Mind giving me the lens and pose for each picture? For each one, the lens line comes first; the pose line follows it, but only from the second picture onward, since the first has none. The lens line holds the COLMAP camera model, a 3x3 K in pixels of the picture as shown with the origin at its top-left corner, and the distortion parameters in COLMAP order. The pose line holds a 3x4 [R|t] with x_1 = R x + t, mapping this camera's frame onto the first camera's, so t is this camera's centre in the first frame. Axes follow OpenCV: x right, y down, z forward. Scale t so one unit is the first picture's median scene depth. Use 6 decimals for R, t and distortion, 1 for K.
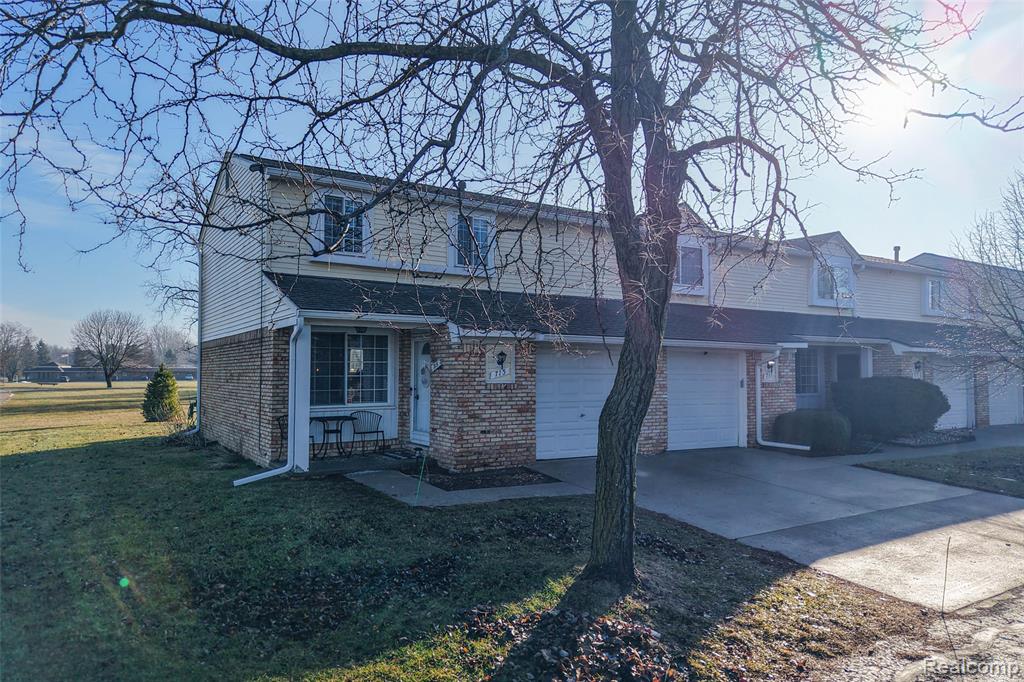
lens RADIAL K [[687.6, 0, 496.5], [0, 687.6, 349.5], [0, 0, 1]] dist [0.035821, -0.040530]
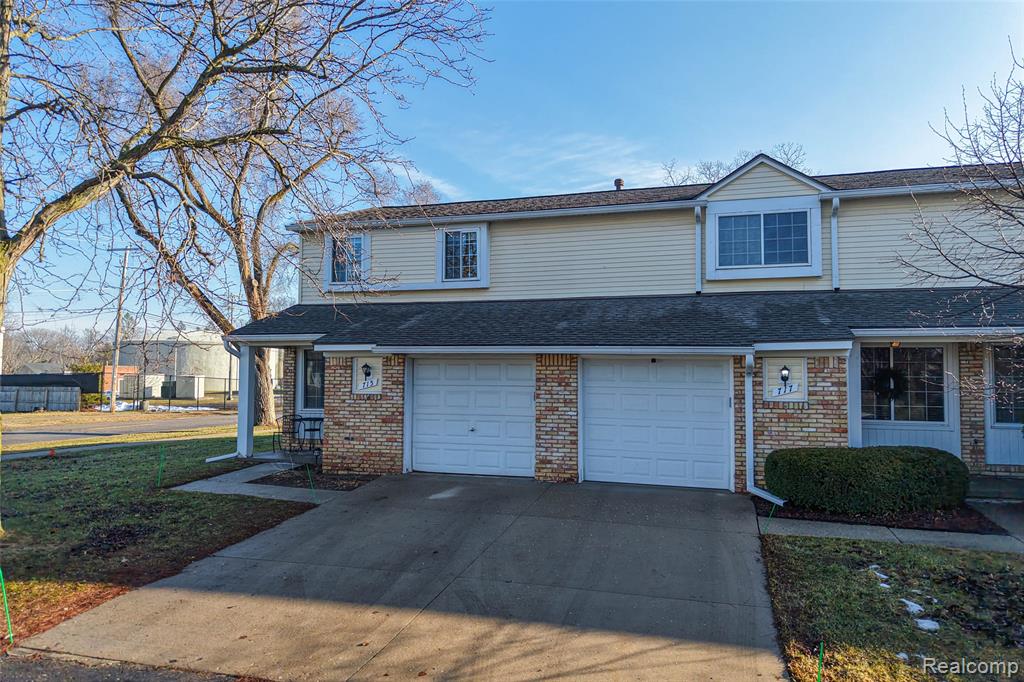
lens RADIAL K [[687.6, 0, 501.1], [0, 687.6, 333.4], [0, 0, 1]] dist [0.035821, -0.040530]
pose [[0.657815, -0.044290, -0.751876, 0.883254], [0.022238, 0.998976, -0.039390, 0.001729], [0.752851, 0.009191, 0.658127, 0.419999]]
